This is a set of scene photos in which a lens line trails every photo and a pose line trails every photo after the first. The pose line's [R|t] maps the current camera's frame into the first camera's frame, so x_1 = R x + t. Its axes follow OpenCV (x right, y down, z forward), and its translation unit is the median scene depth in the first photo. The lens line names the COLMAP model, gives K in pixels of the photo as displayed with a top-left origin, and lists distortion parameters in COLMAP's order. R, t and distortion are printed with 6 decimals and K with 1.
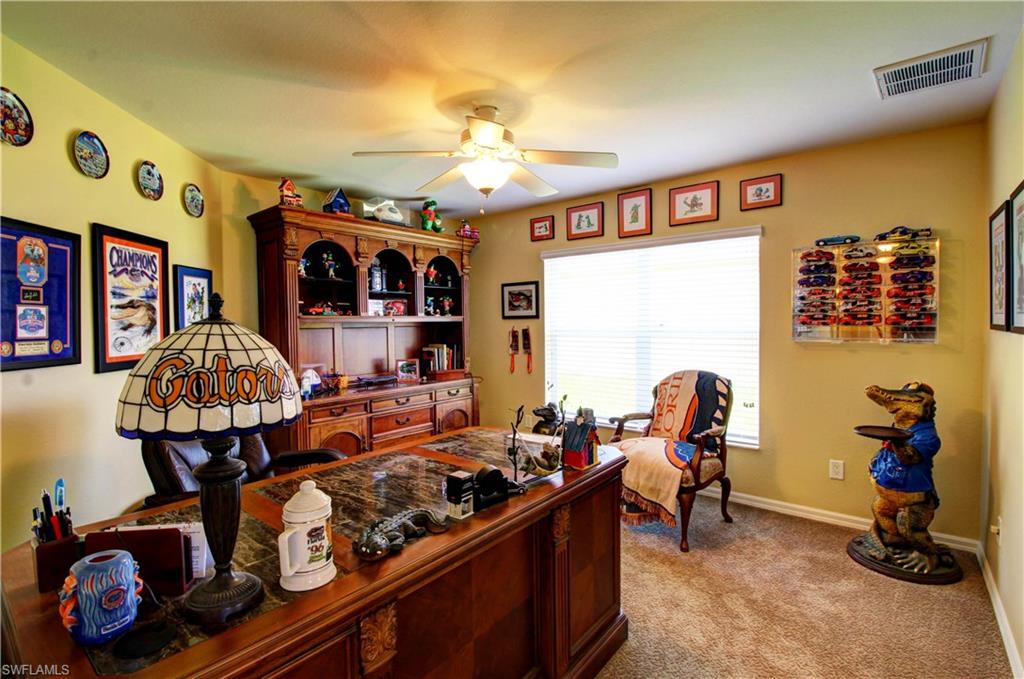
lens RADIAL K [[480.7, 0, 514.0], [0, 480.7, 333.6], [0, 0, 1]] dist [-0.001323, -0.000247]
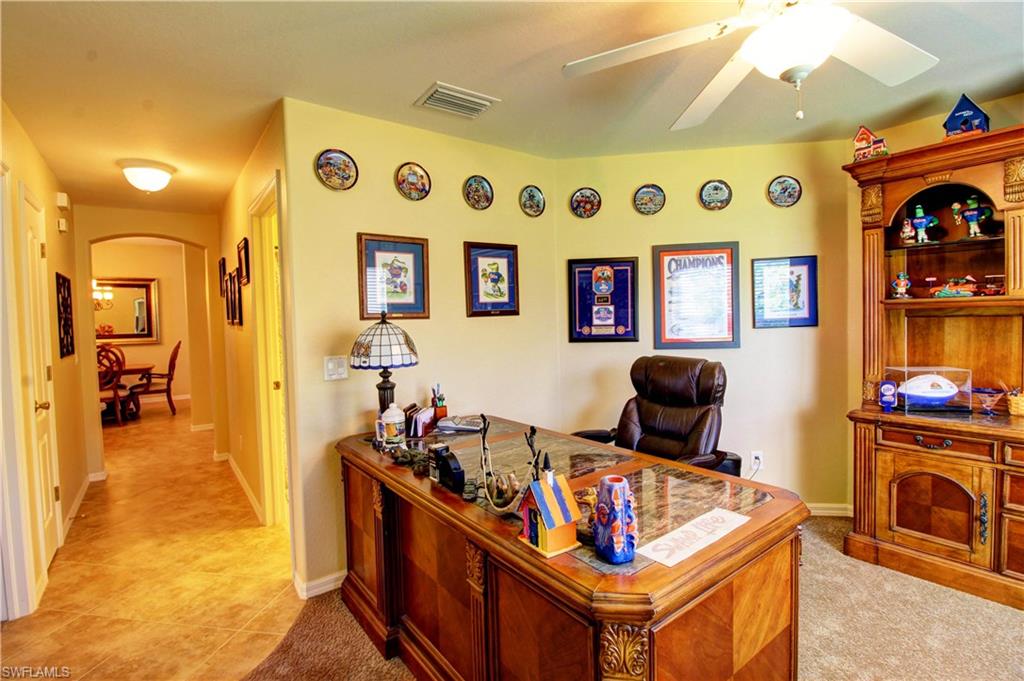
lens RADIAL K [[480.7, 0, 513.7], [0, 480.7, 337.6], [0, 0, 1]] dist [-0.001323, -0.000247]
pose [[-0.230328, 0.055608, -0.971523, 0.695450], [0.004081, 0.998412, 0.056179, -0.038740], [0.973105, 0.008975, -0.230189, 0.994860]]
